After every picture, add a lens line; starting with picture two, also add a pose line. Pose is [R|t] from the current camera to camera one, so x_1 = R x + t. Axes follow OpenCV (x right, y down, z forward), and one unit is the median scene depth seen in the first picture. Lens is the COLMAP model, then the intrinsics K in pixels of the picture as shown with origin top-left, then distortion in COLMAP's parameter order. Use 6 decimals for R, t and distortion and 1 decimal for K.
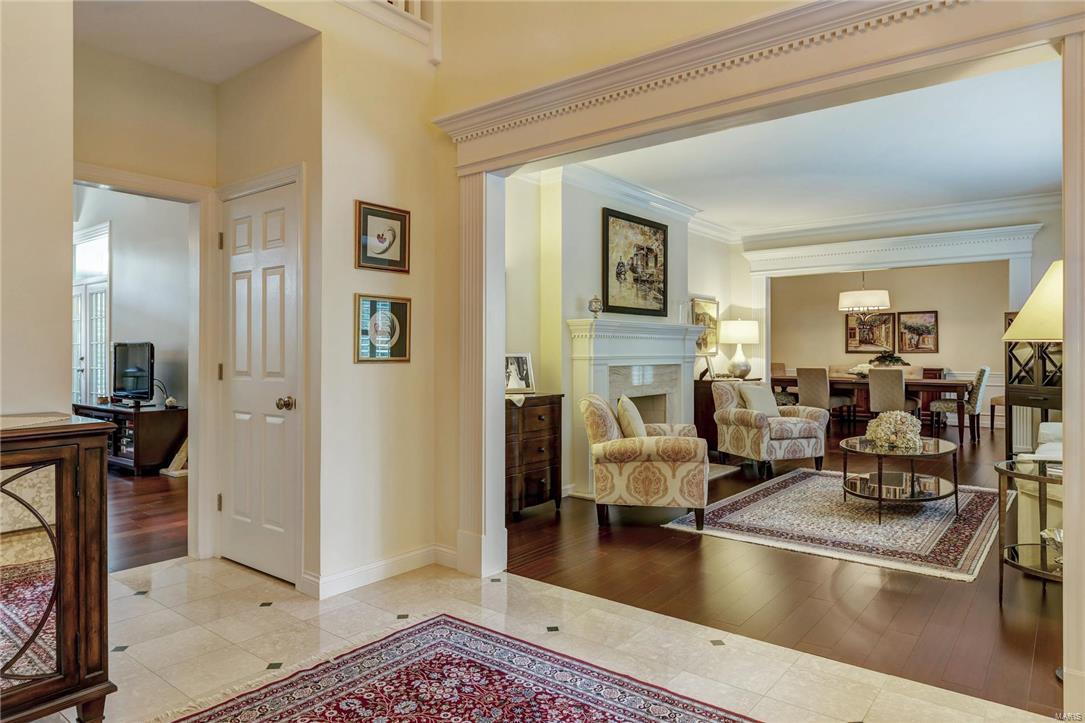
lens RADIAL K [[676.7, 0, 541.2], [0, 676.7, 348.6], [0, 0, 1]] dist [0.000723, -0.005546]
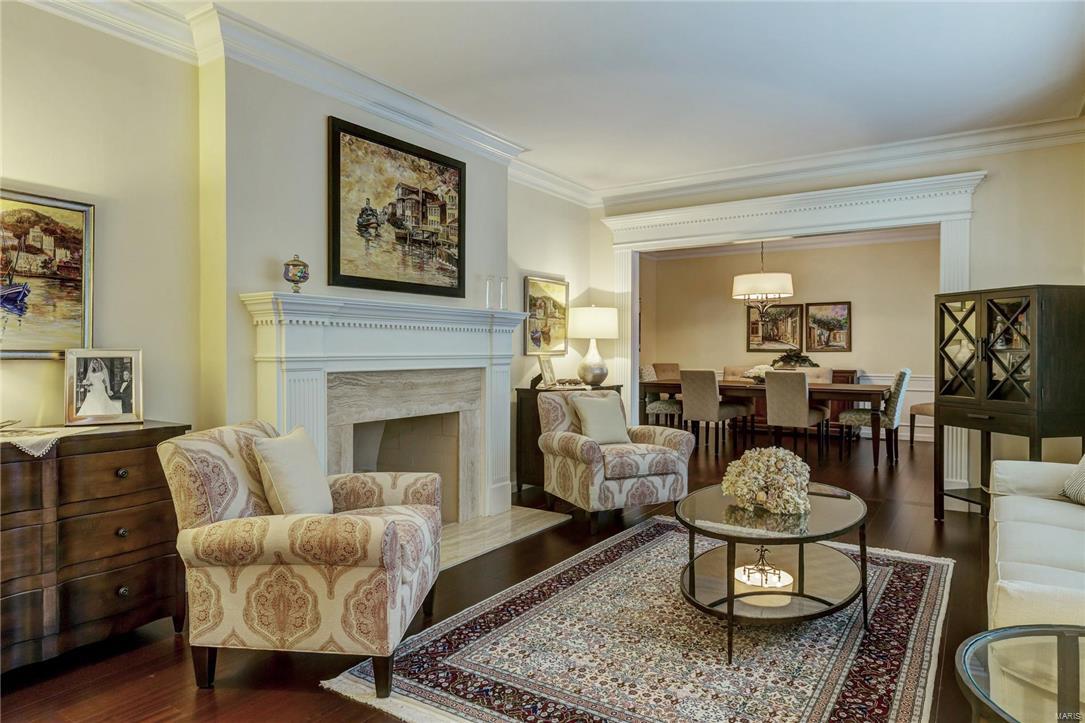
lens RADIAL K [[676.7, 0, 539.5], [0, 676.7, 357.6], [0, 0, 1]] dist [0.000723, -0.005546]
pose [[0.995852, -0.000394, 0.090985, 0.202248], [-0.000945, 0.999892, 0.014683, 0.003074], [-0.090981, -0.014708, 0.995744, 0.321177]]
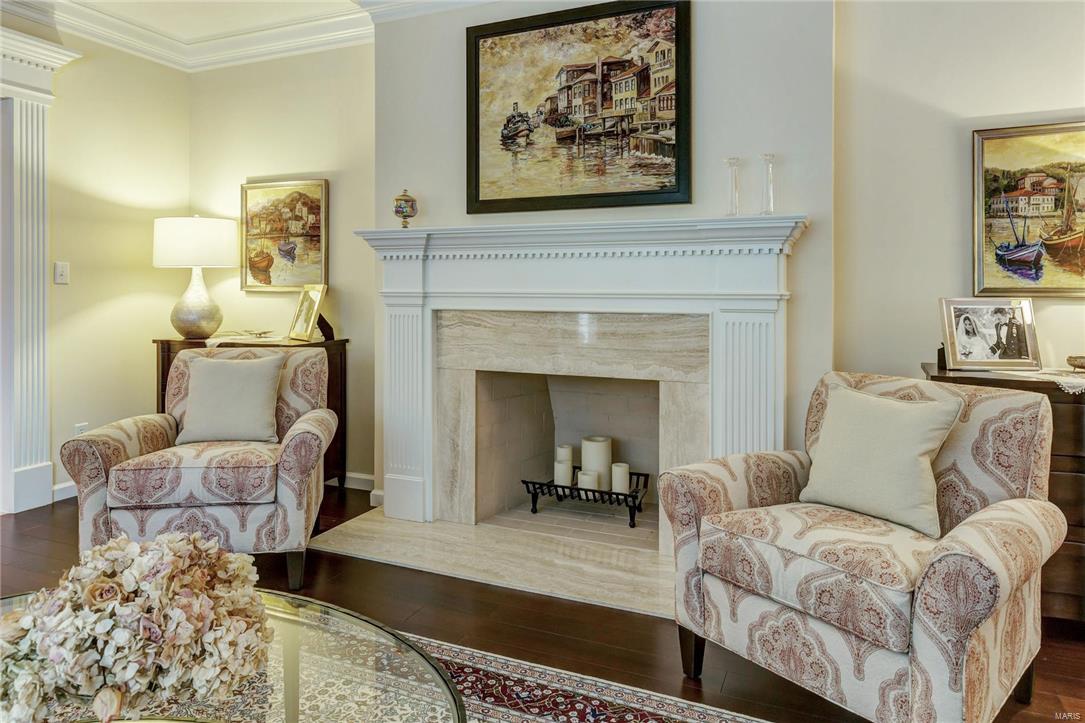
lens RADIAL K [[676.7, 0, 552.5], [0, 676.7, 296.4], [0, 0, 1]] dist [0.000723, -0.005546]
pose [[0.267955, 0.007397, -0.963403, 0.584029], [-0.003523, 0.999971, 0.006698, 0.009854], [0.963425, 0.001599, 0.267974, 0.815021]]
